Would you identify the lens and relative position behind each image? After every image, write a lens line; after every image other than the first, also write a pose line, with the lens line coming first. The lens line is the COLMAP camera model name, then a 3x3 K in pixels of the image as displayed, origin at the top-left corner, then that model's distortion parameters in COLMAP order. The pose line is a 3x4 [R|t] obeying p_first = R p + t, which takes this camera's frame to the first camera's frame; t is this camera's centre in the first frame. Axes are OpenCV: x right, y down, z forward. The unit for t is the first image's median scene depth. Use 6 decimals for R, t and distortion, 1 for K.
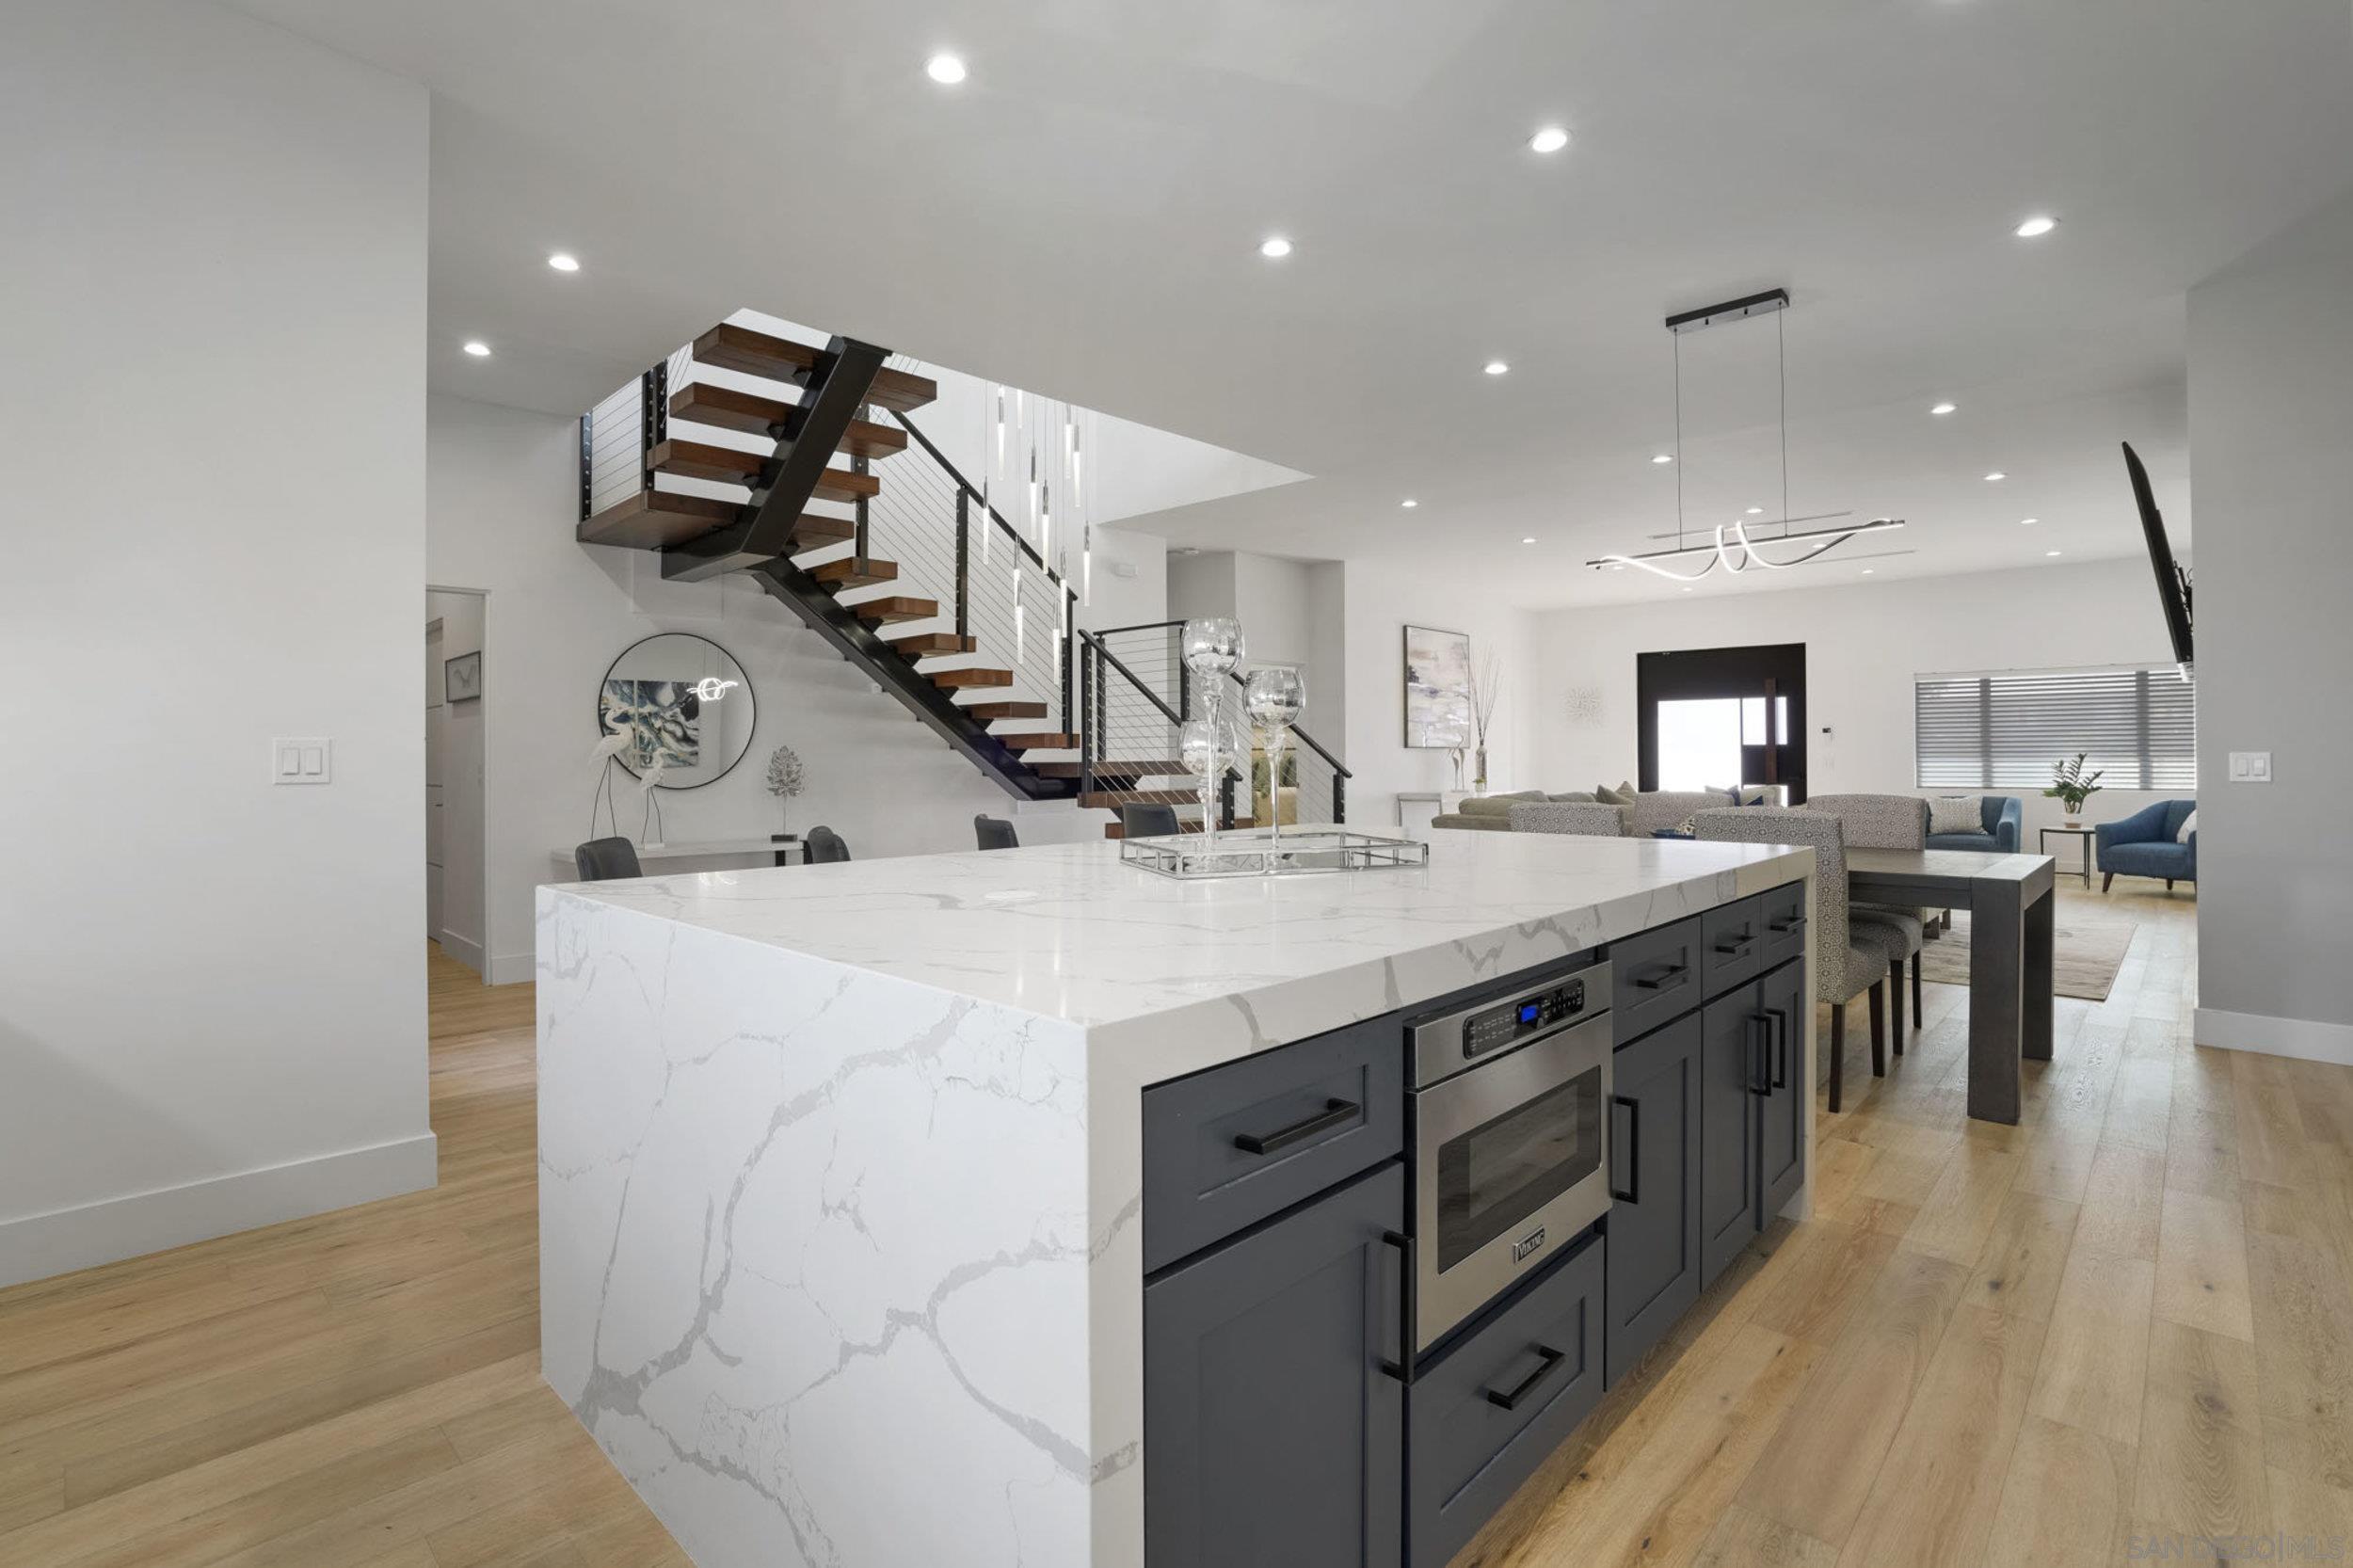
lens RADIAL K [[1098.8, 0, 1181.1], [0, 1098.8, 753.1], [0, 0, 1]] dist [-0.048146, 0.013469]
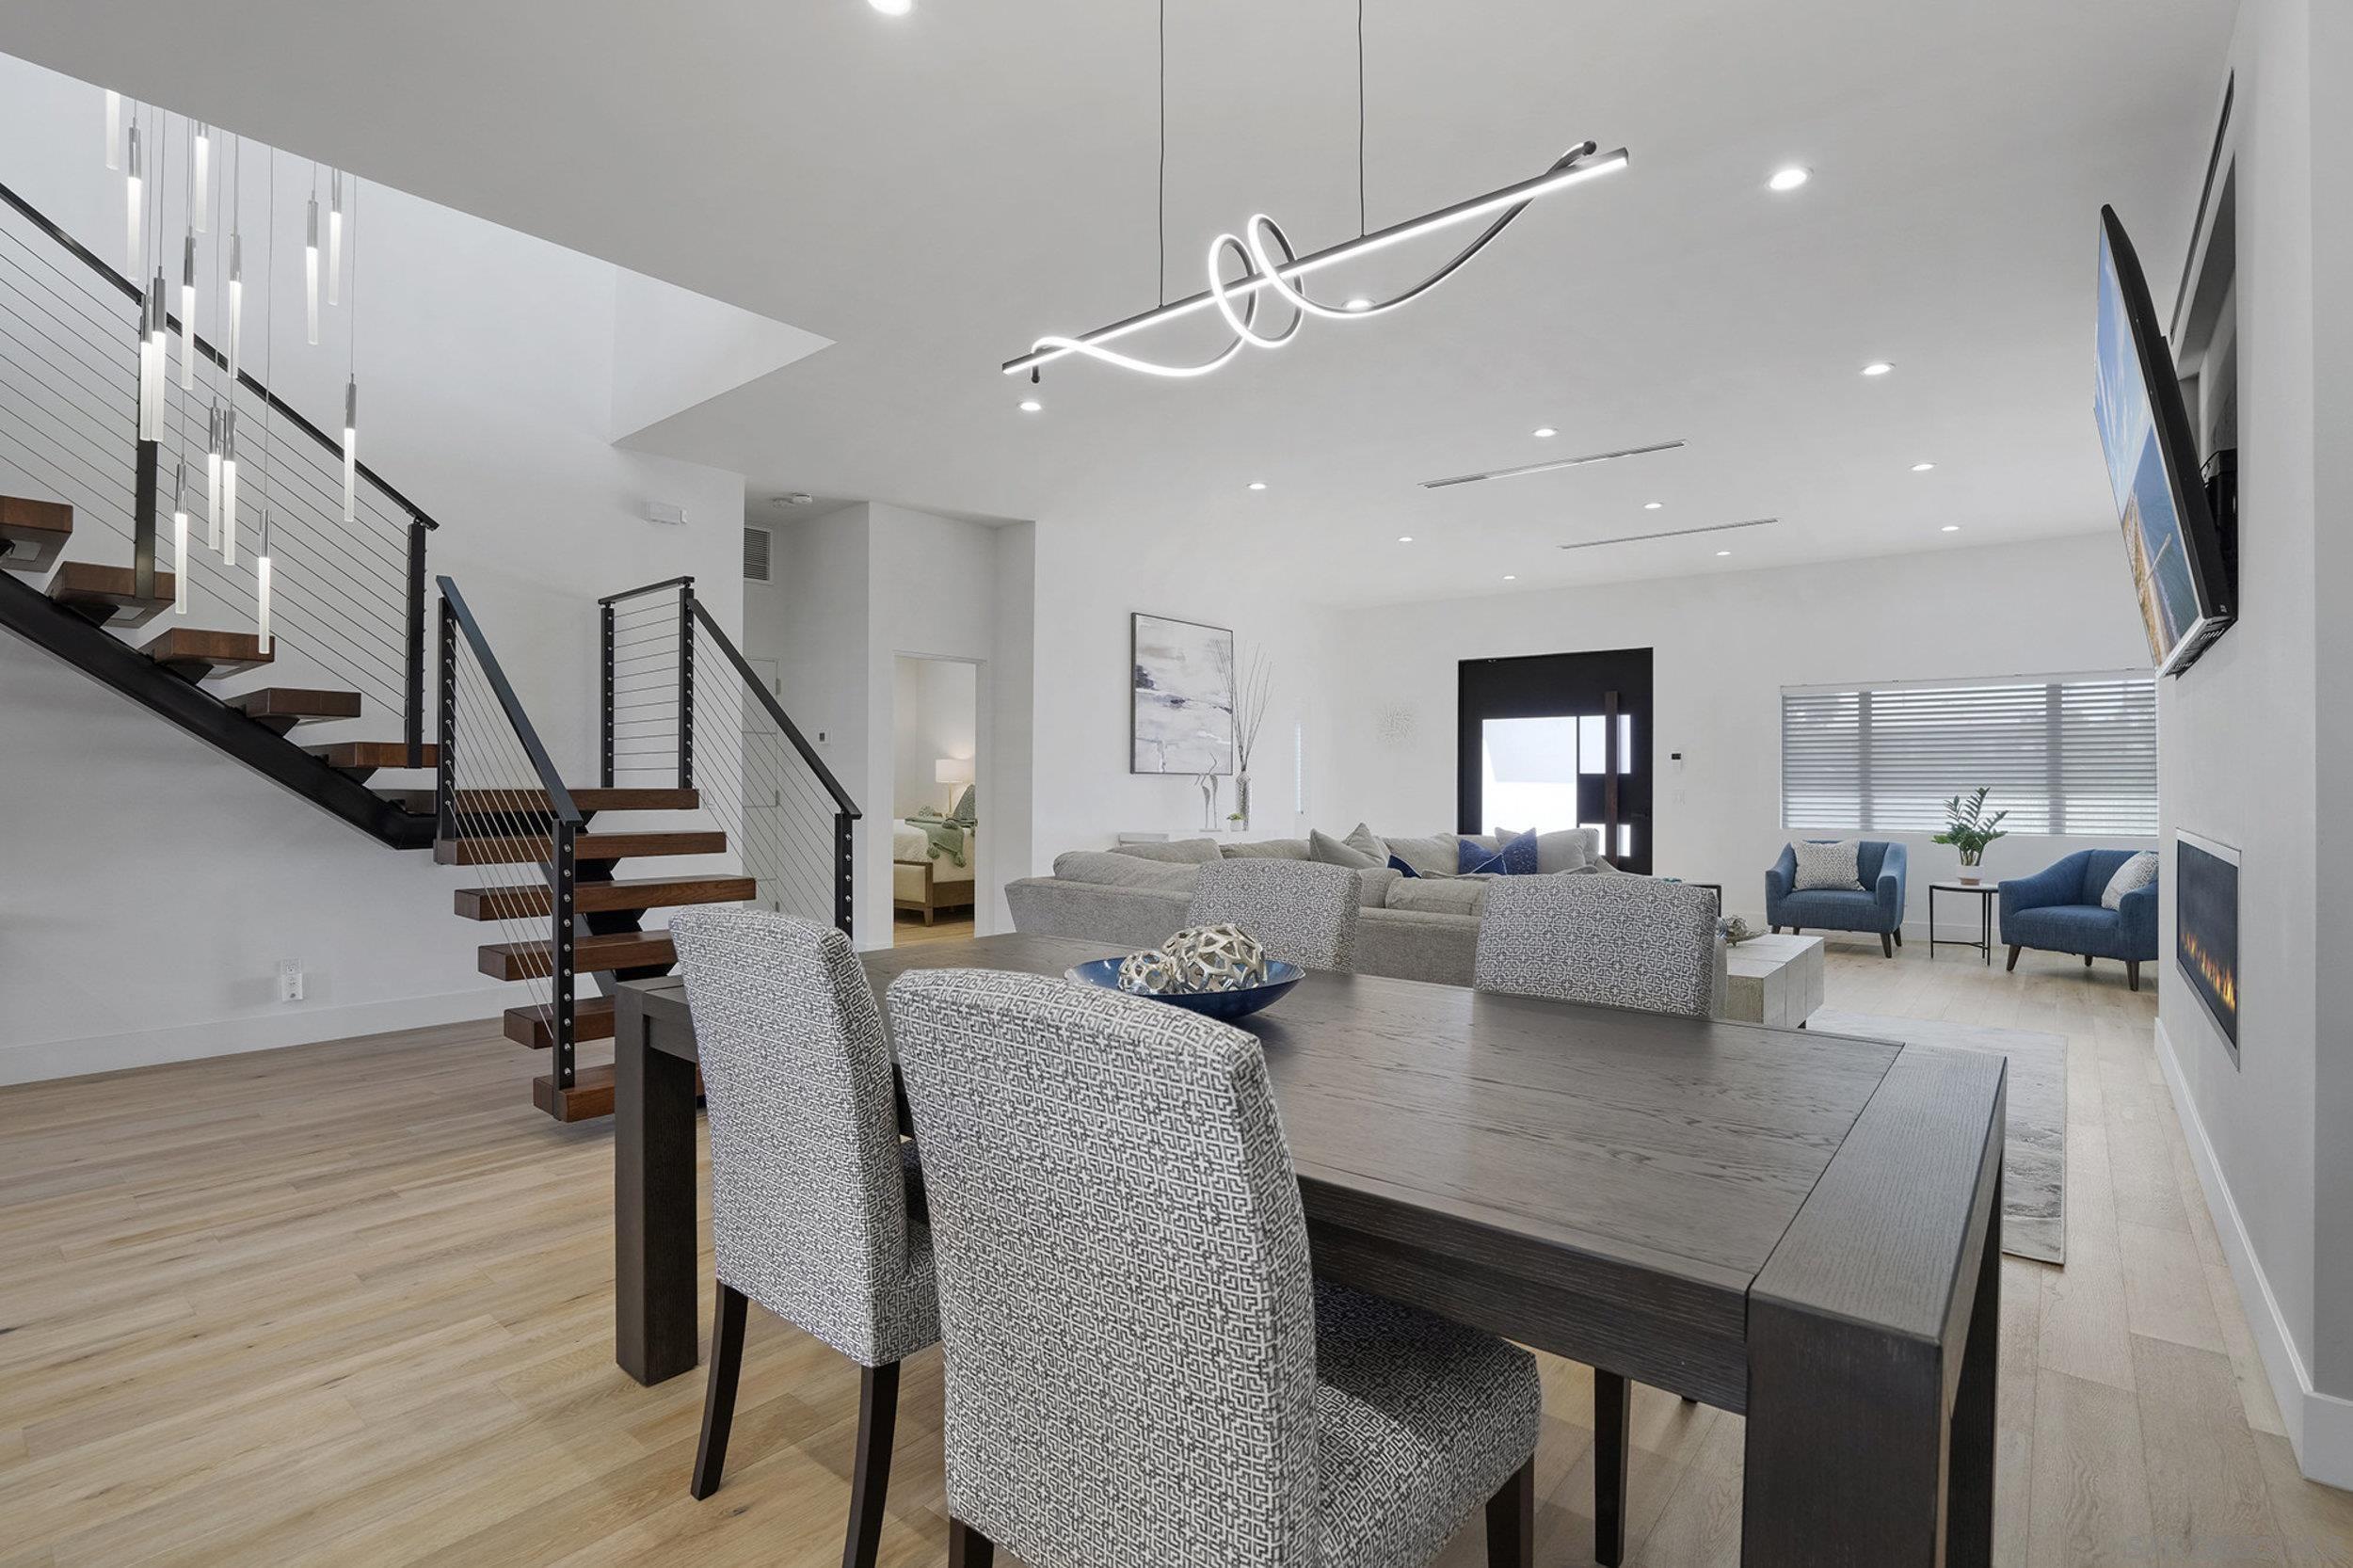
lens RADIAL K [[1098.8, 0, 1195.7], [0, 1098.8, 790.5], [0, 0, 1]] dist [-0.048146, 0.013469]
pose [[0.996335, 0.006918, 0.085257, 0.205249], [-0.007709, 0.999930, 0.008960, -0.000358], [-0.085189, -0.009585, 0.996319, 0.267434]]
